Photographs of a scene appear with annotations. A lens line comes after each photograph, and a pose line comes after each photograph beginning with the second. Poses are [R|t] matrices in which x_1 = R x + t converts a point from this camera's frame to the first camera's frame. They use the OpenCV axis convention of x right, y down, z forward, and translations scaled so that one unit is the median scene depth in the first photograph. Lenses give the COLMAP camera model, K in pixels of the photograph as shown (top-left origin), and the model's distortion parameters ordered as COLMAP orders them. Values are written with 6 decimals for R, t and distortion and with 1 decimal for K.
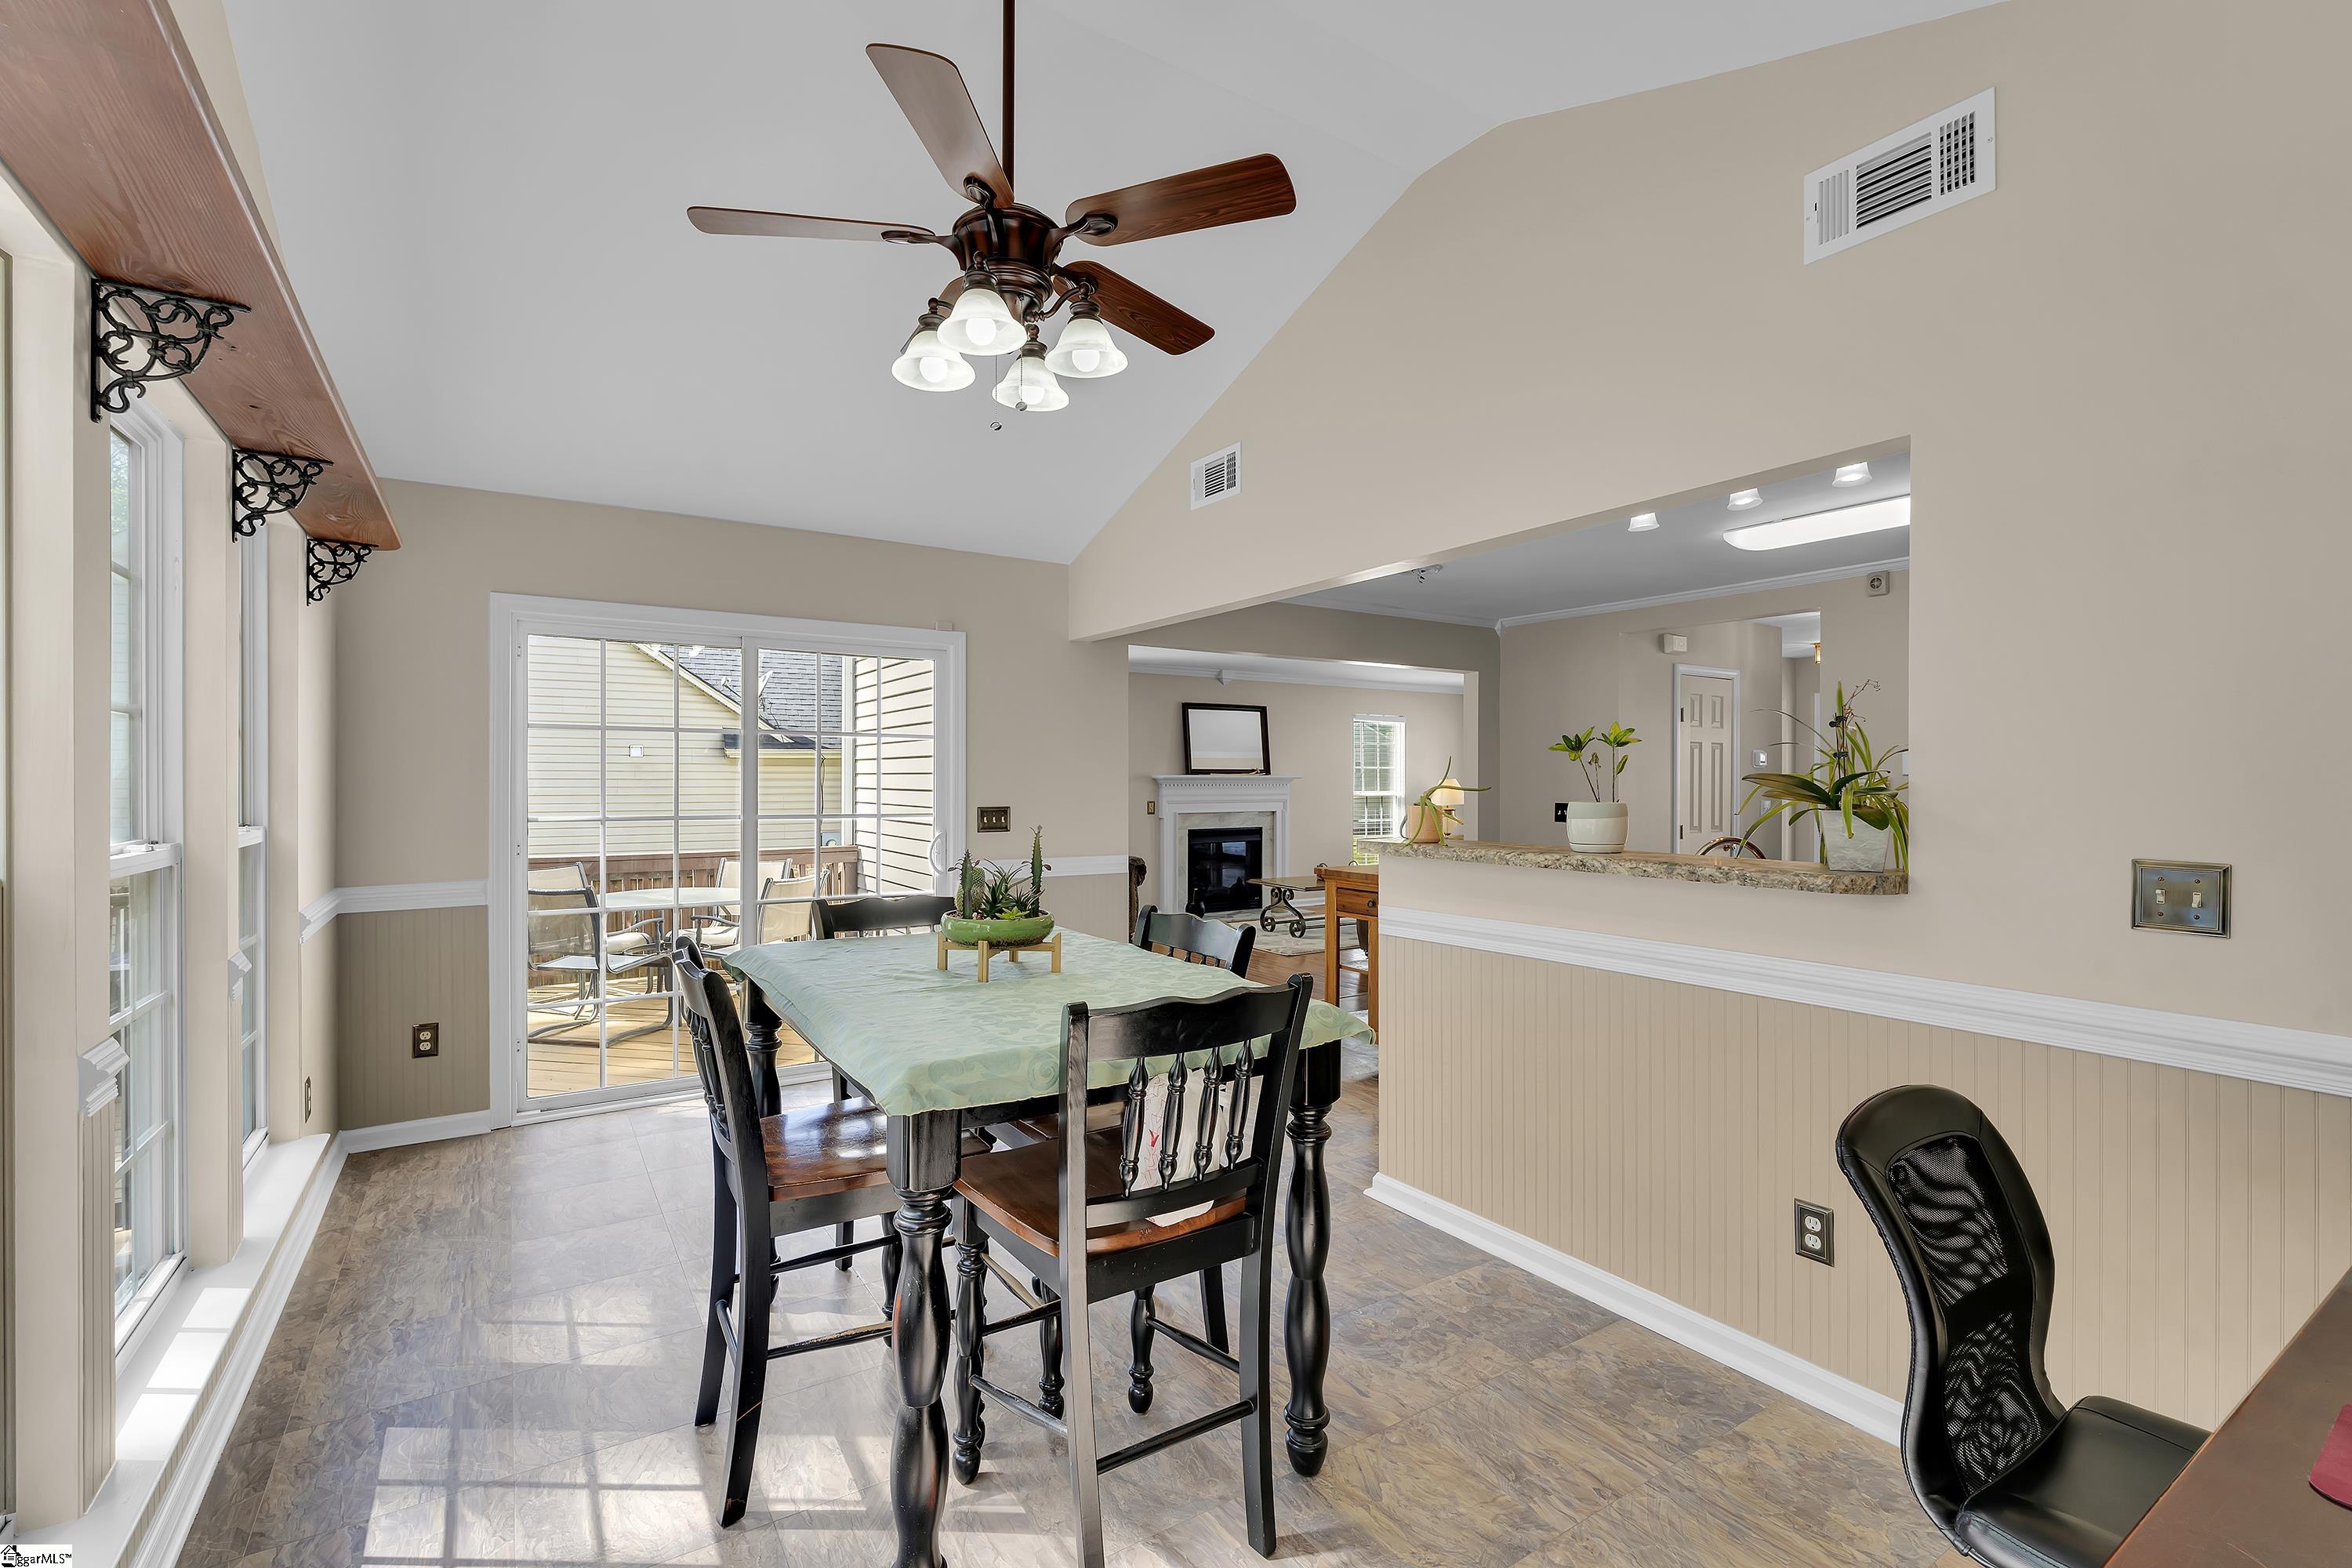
lens RADIAL K [[1017.6, 0, 1176.0], [0, 1017.6, 785.8], [0, 0, 1]] dist [0.013928, 0.000095]
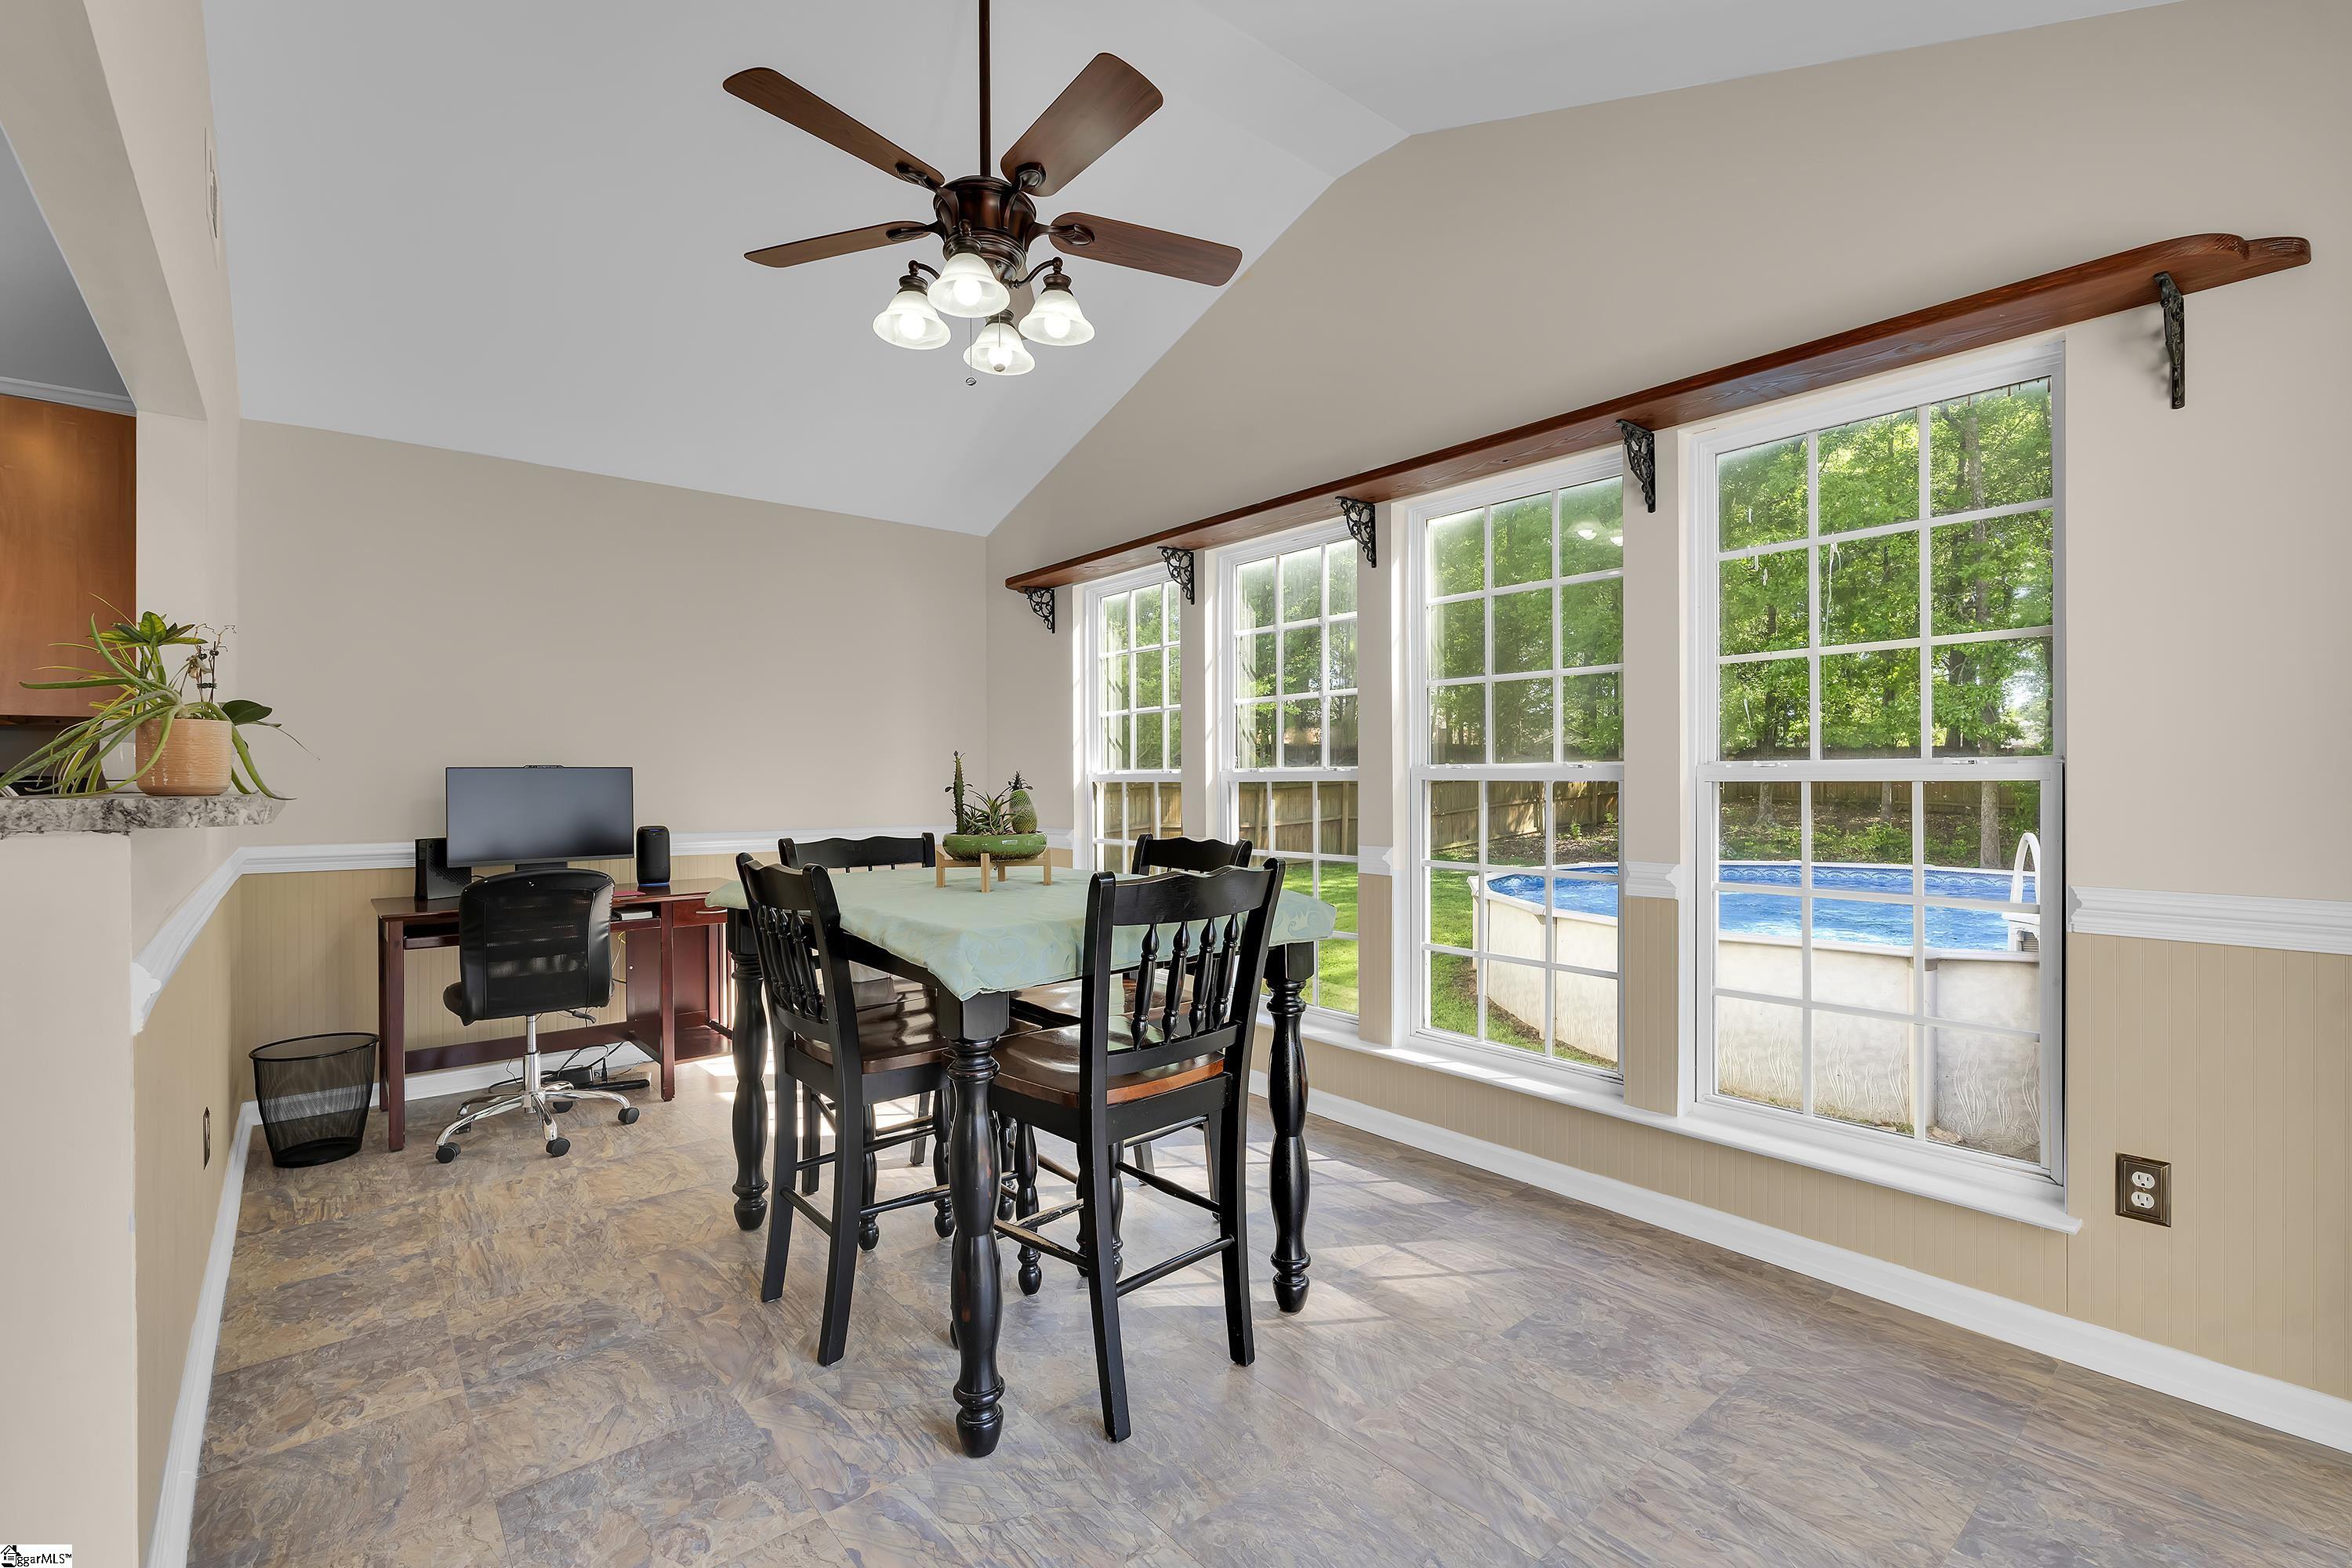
lens RADIAL K [[1043.7, 0, 1183.6], [0, 1043.7, 792.4], [0, 0, 1]] dist [-0.002910, -0.001123]
pose [[-0.992774, 0.006836, -0.119804, -0.243319], [0.004596, 0.999810, 0.018968, 0.061775], [0.119911, 0.018280, -0.992616, 2.113261]]
